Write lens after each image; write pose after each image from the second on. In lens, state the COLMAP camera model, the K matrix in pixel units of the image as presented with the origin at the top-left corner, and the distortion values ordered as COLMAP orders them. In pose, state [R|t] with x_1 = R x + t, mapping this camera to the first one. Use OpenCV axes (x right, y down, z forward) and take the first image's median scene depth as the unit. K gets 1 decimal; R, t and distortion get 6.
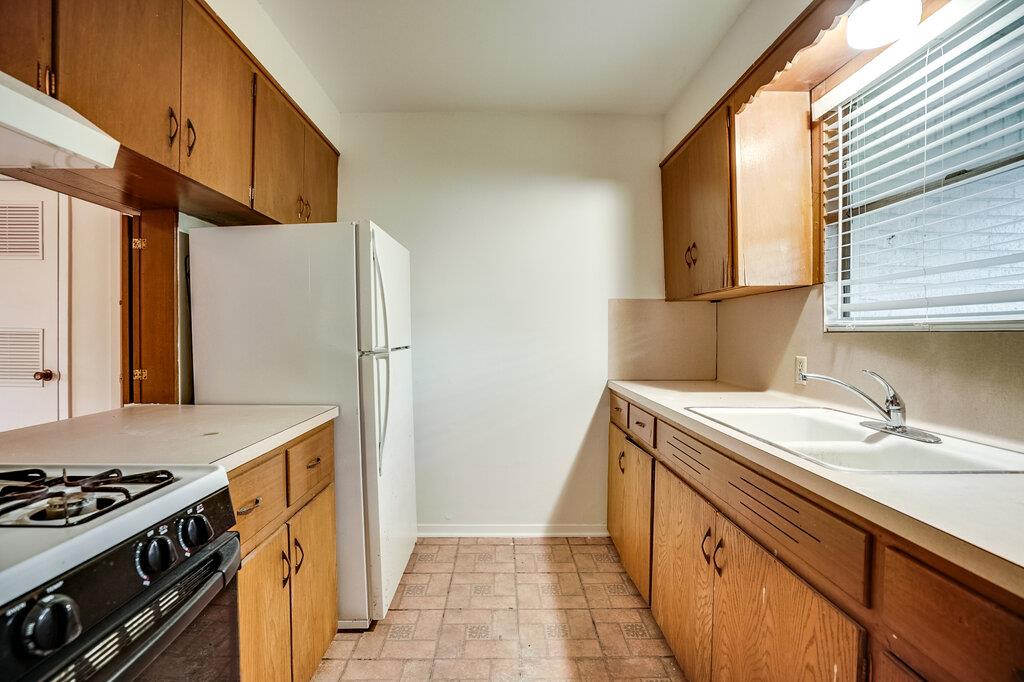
lens RADIAL K [[466.9, 0, 512.0], [0, 466.9, 341.0], [0, 0, 1]] dist [-0.046082, 0.000738]
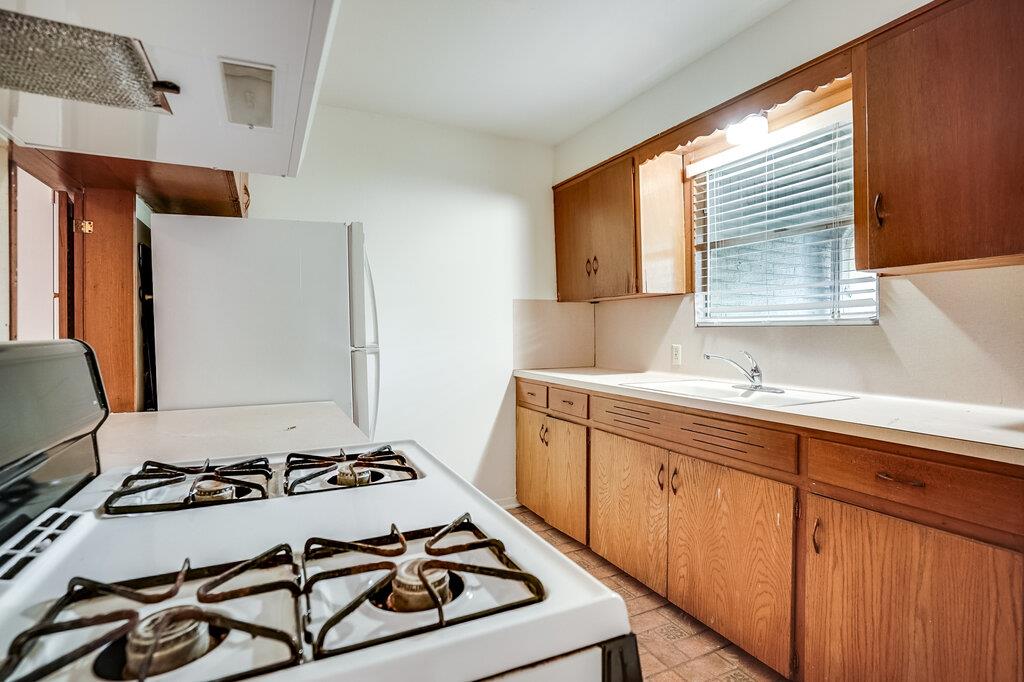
lens RADIAL K [[489.4, 0, 511.0], [0, 489.4, 332.6], [0, 0, 1]] dist [-0.063139, 0.000111]
pose [[0.907840, -0.008789, 0.419224, -0.463710], [0.012692, 0.999898, -0.006520, 0.000514], [-0.419124, 0.011240, 0.907860, -0.129837]]
